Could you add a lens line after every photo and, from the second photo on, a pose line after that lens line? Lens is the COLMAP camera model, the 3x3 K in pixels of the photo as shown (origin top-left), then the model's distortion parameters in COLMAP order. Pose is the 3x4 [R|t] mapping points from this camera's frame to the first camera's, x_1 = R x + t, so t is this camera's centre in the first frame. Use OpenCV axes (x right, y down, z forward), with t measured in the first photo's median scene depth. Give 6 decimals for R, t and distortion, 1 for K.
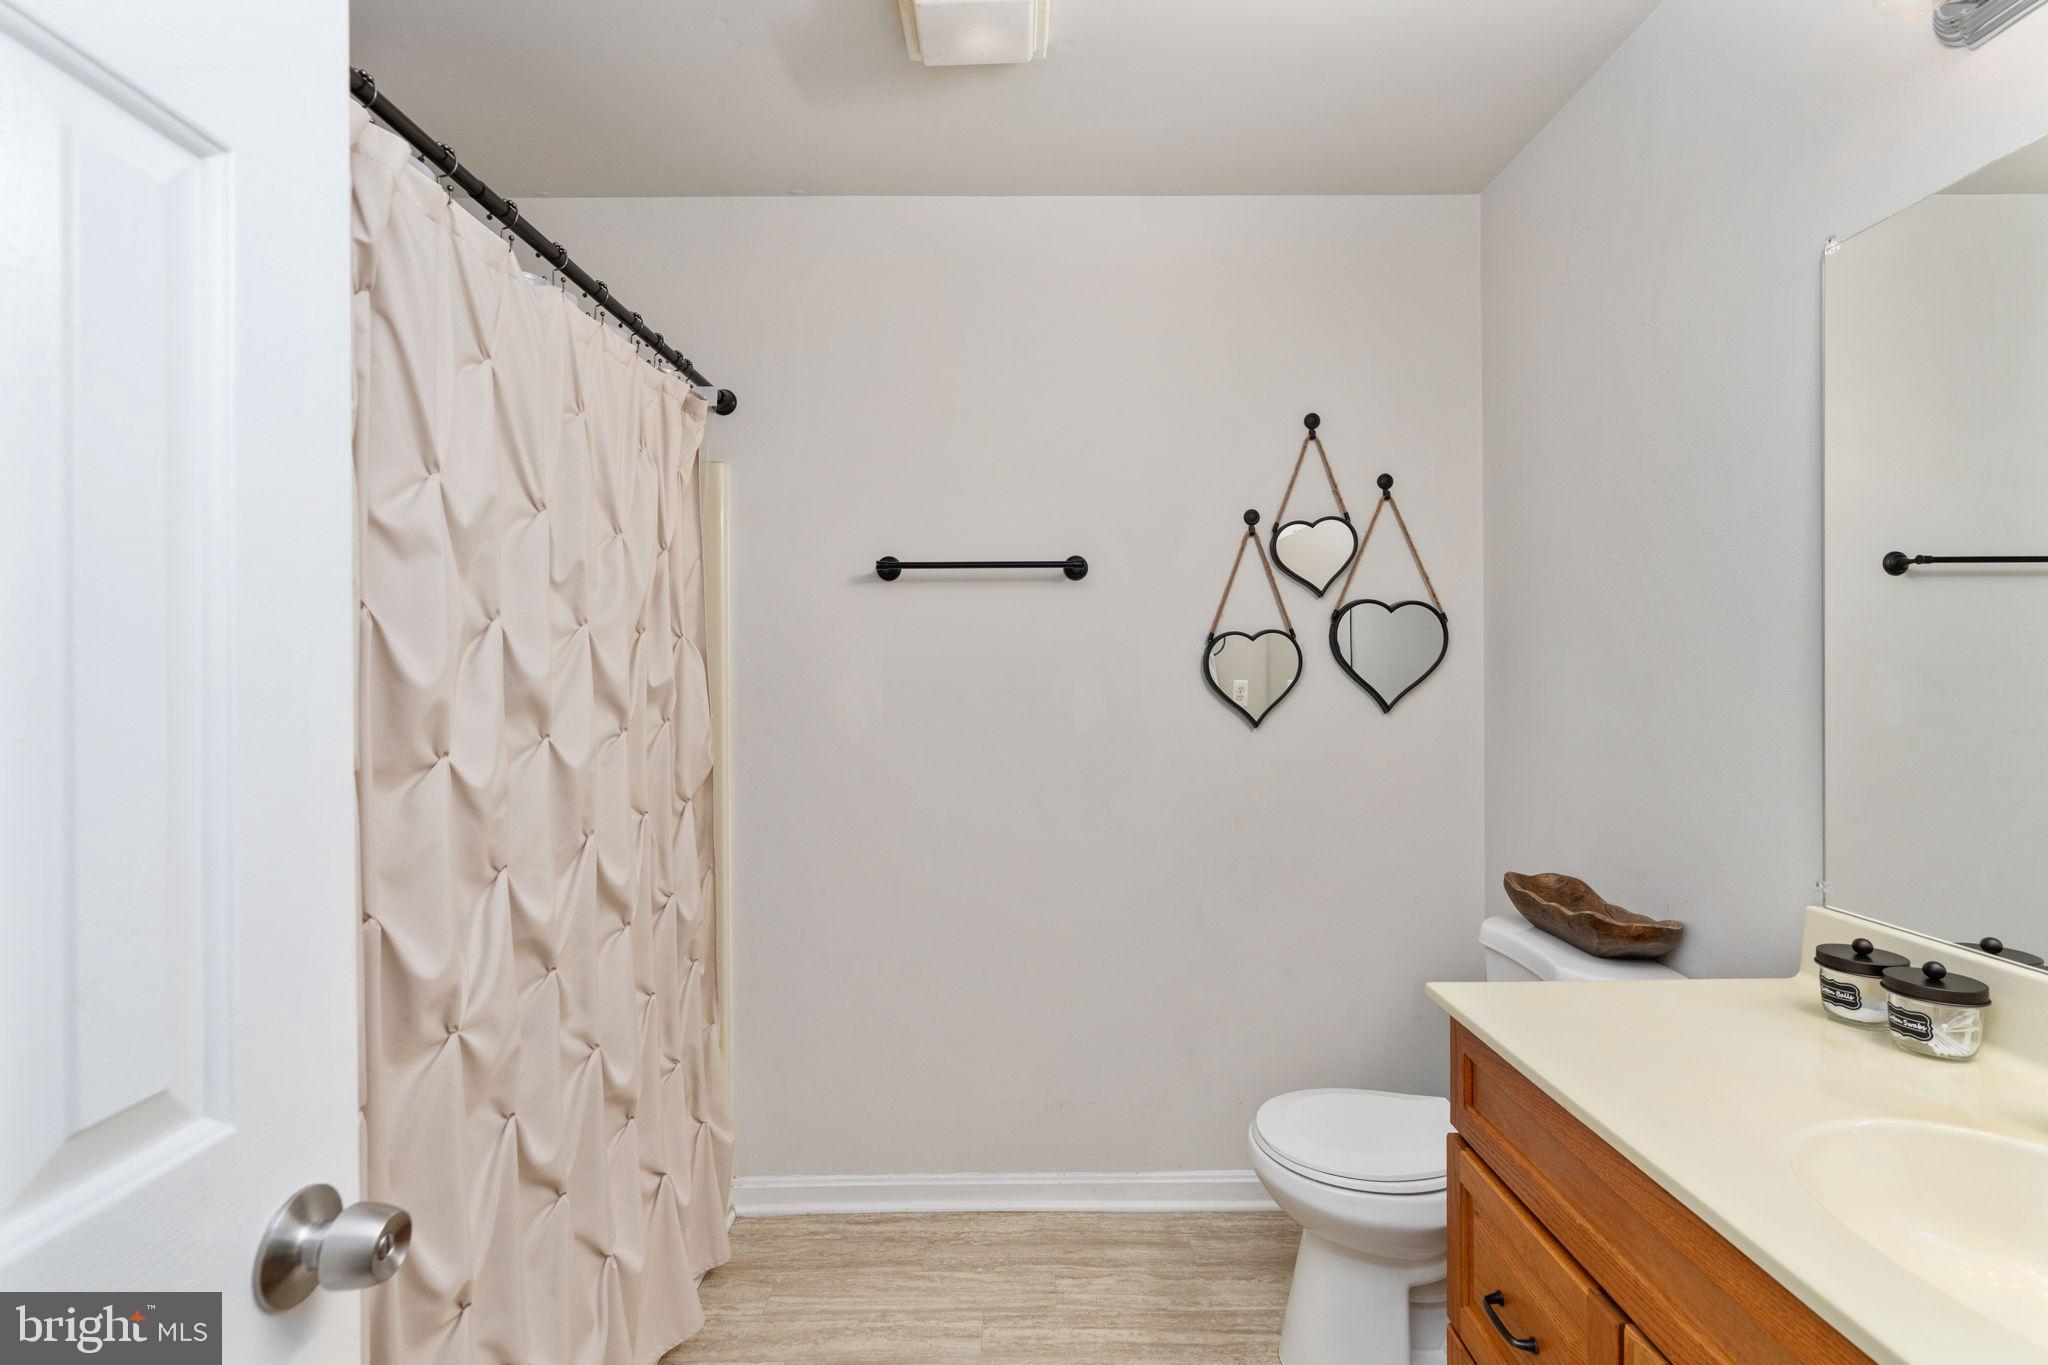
lens RADIAL K [[938.7, 0, 1024.0], [0, 938.7, 682.5], [0, 0, 1]] dist [0.000940, 0.000380]
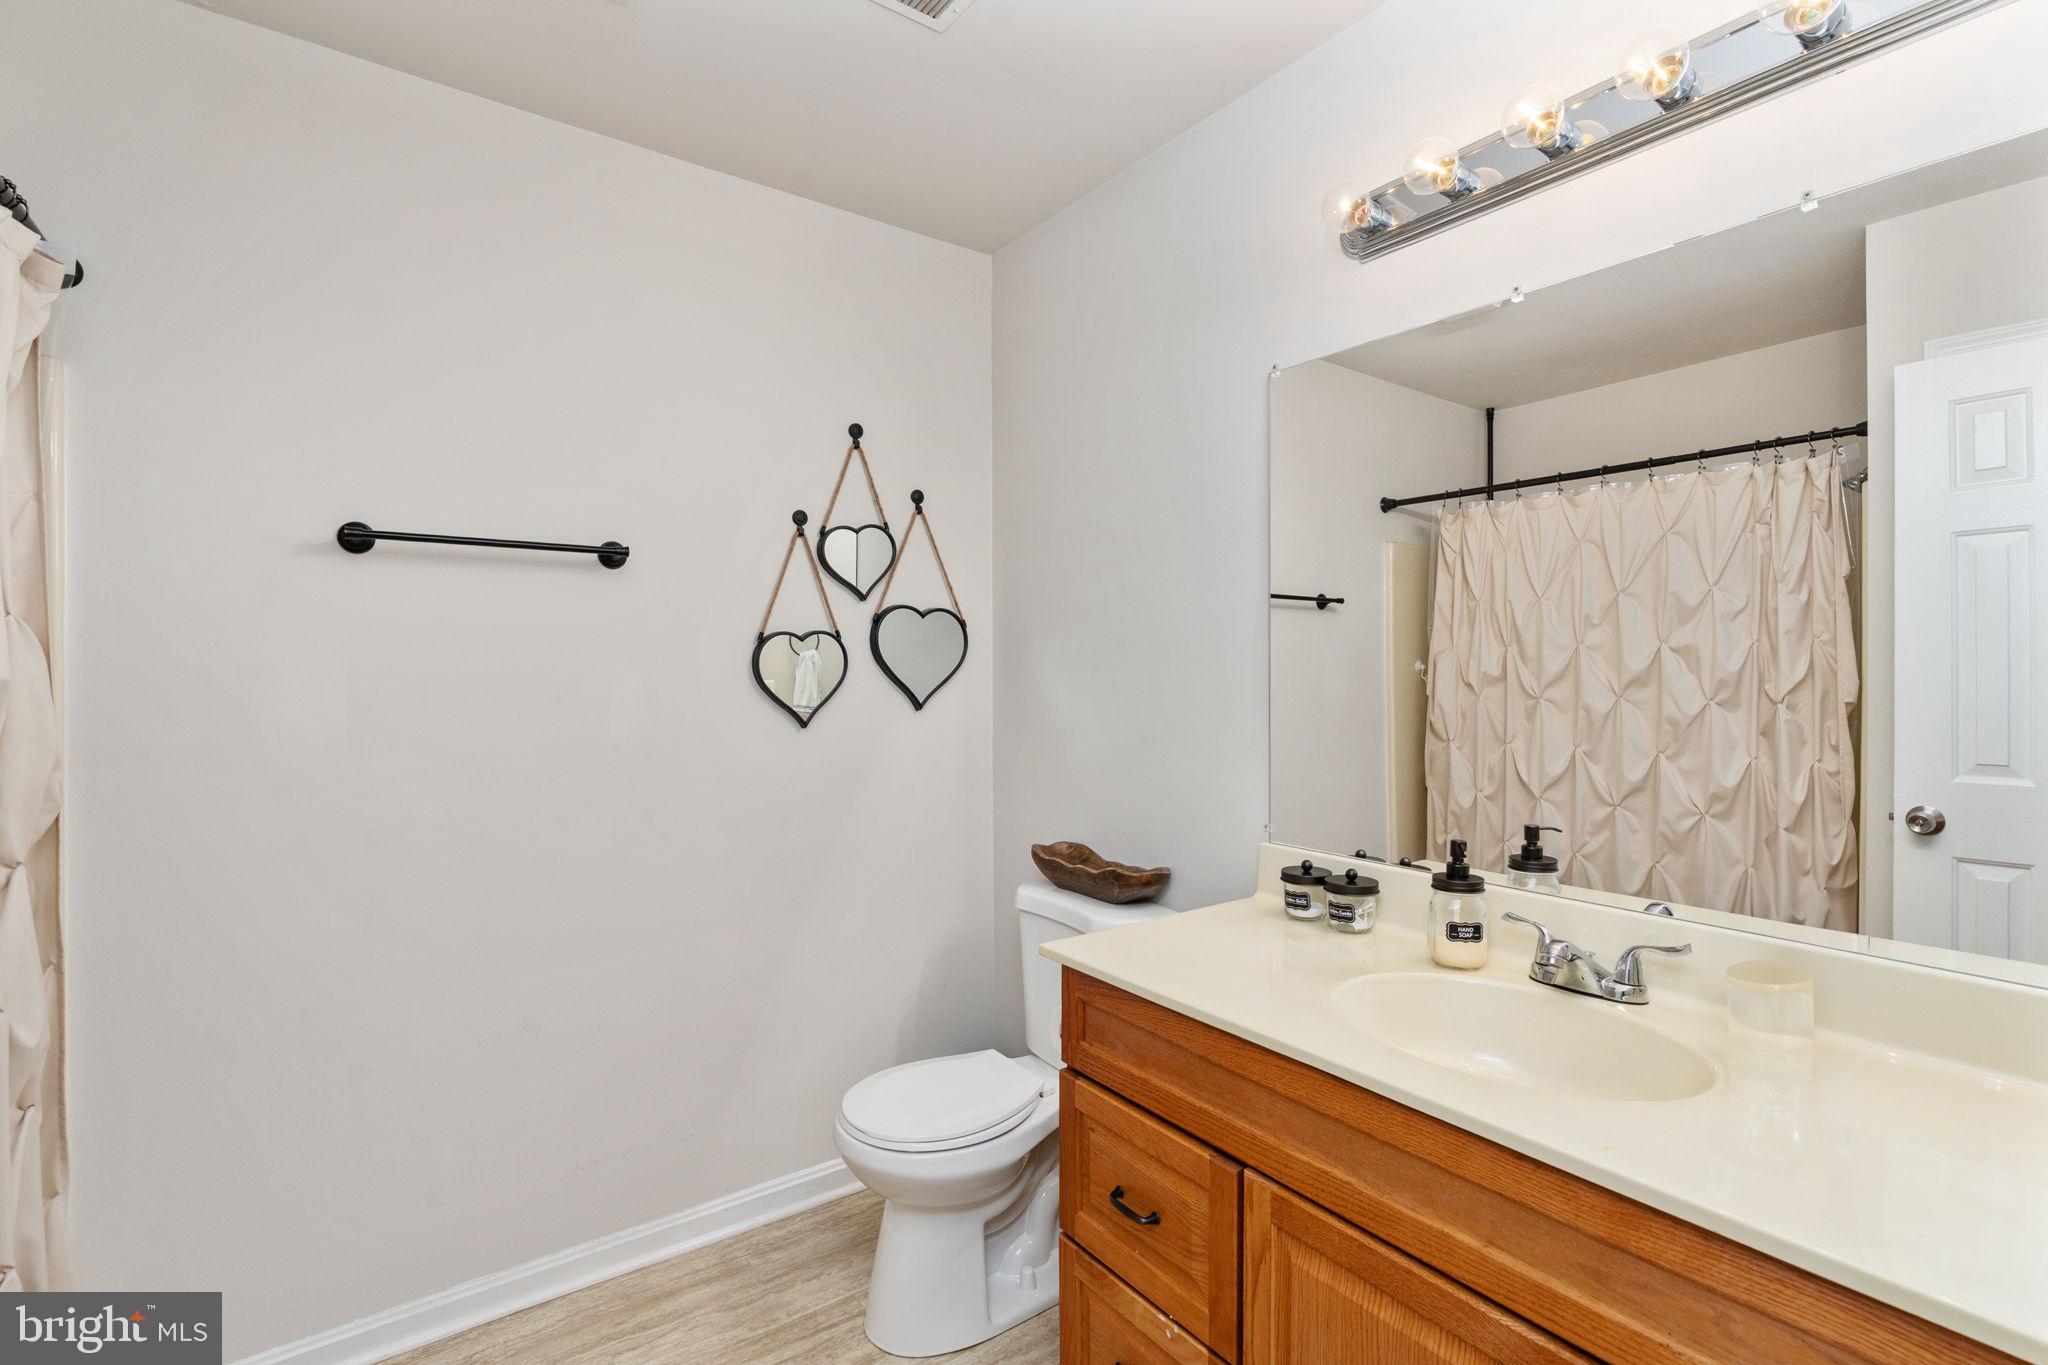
lens RADIAL K [[947.6, 0, 1024.2], [0, 947.6, 678.0], [0, 0, 1]] dist [-0.001092, 0.000389]
pose [[0.807861, -0.000812, 0.589372, -0.179313], [0.003224, 0.999990, -0.003042, -0.001359], [-0.589364, 0.004357, 0.807856, 0.048590]]
